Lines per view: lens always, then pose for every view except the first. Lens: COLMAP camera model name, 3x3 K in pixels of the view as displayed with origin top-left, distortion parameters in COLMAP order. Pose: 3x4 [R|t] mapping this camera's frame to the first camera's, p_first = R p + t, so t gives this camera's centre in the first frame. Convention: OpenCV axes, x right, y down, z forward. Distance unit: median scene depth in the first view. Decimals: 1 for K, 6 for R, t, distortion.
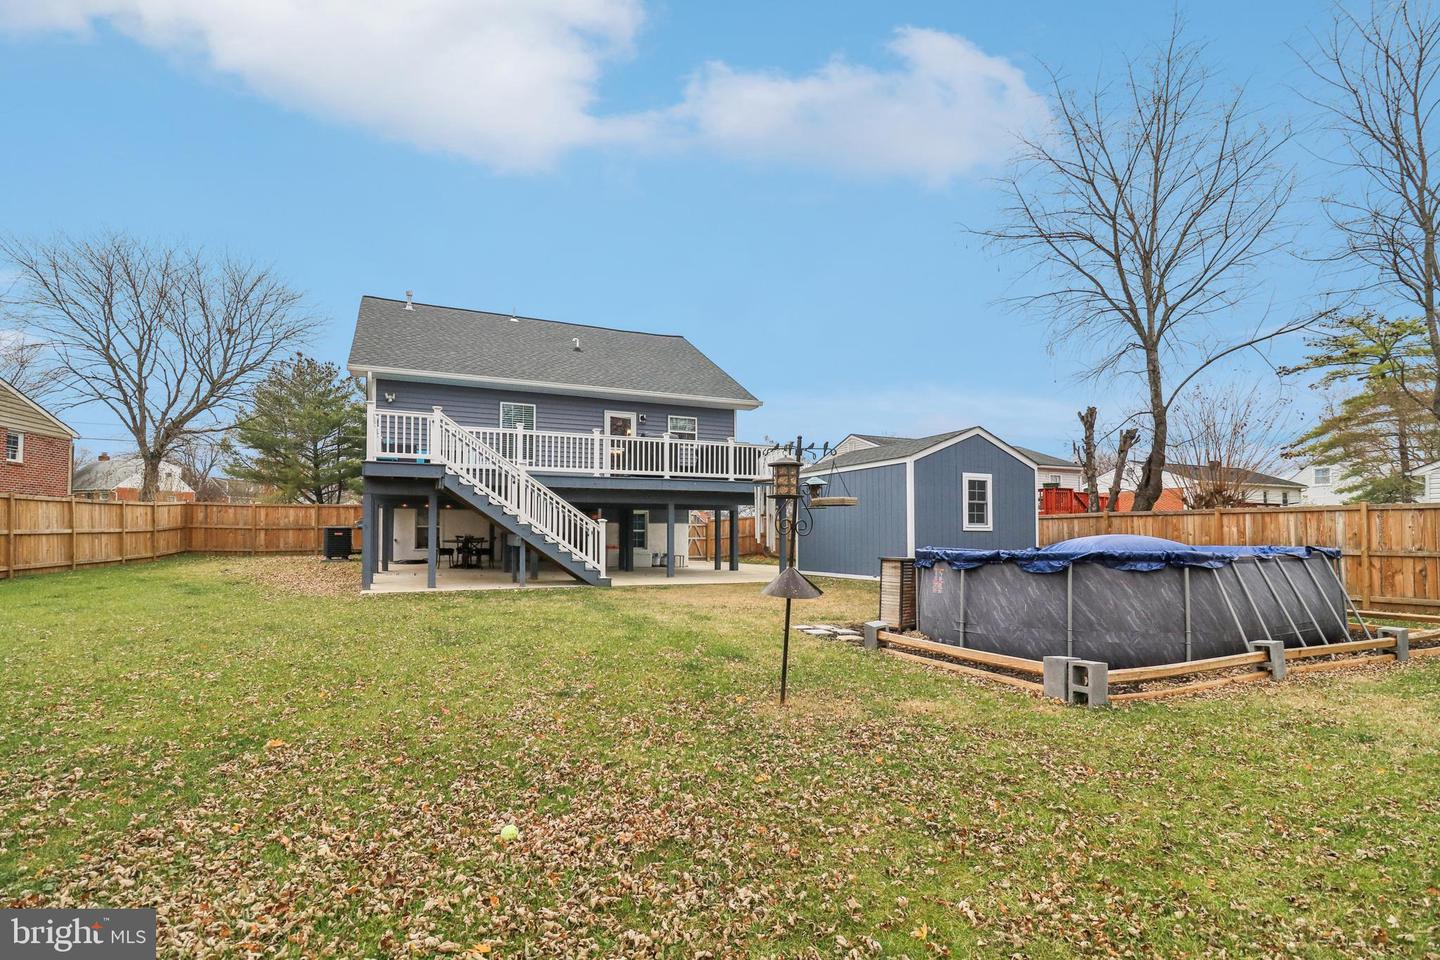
lens RADIAL K [[677.4, 0, 716.4], [0, 677.4, 489.7], [0, 0, 1]] dist [-0.013334, -0.000841]
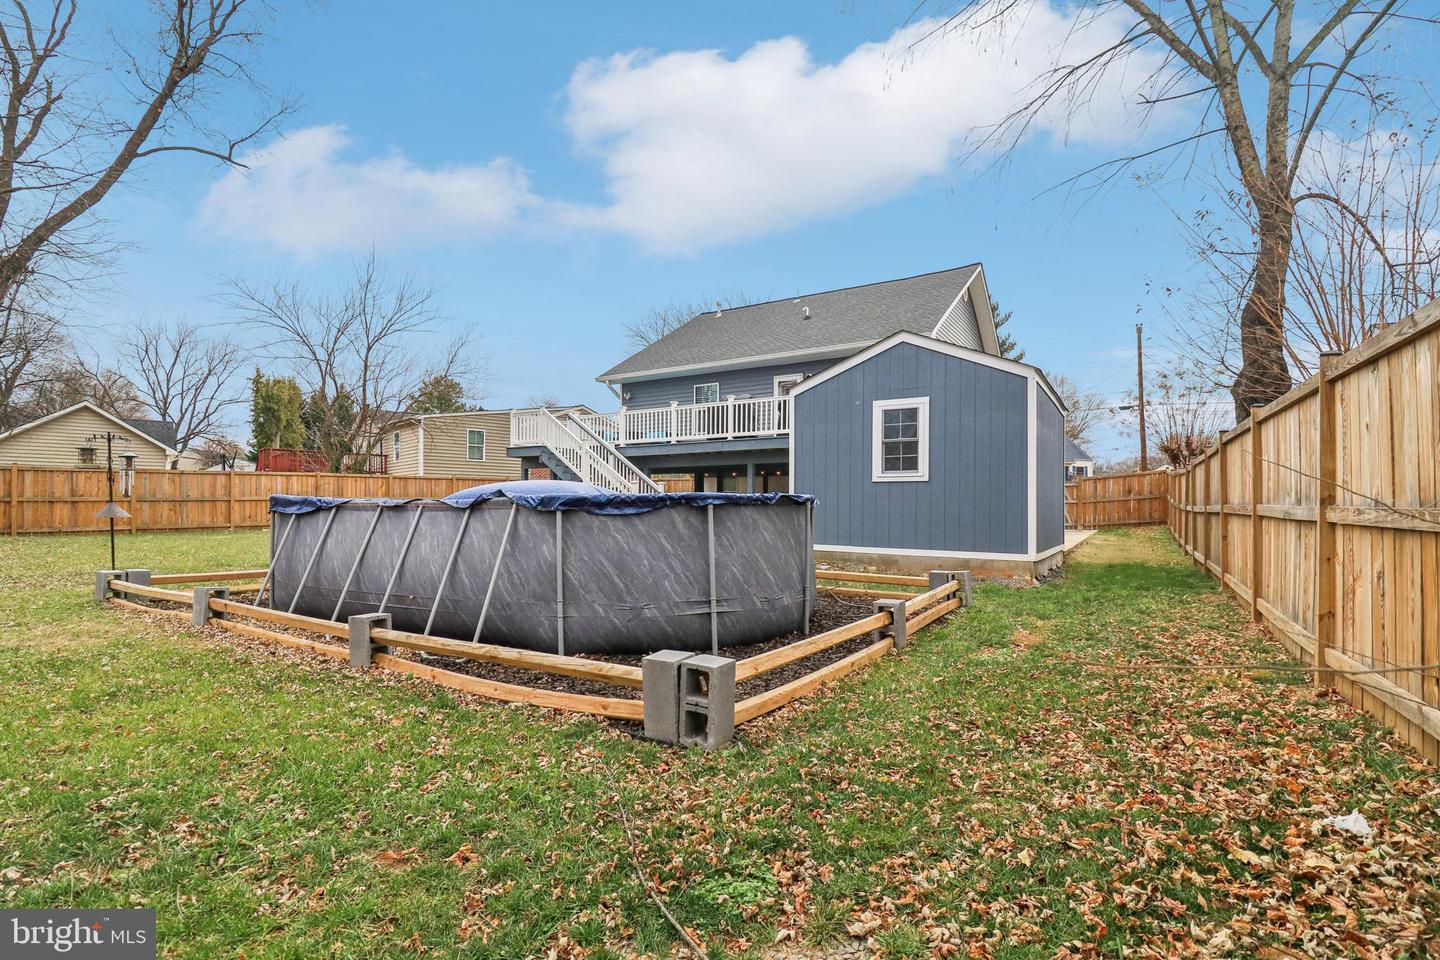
lens RADIAL K [[678.0, 0, 715.4], [0, 678.0, 455.9], [0, 0, 1]] dist [-0.002287, -0.000624]
pose [[0.547040, -0.059959, -0.834956, 0.903758], [0.056662, 0.997796, -0.034530, 0.049925], [0.835187, -0.028421, 0.549232, 0.479615]]
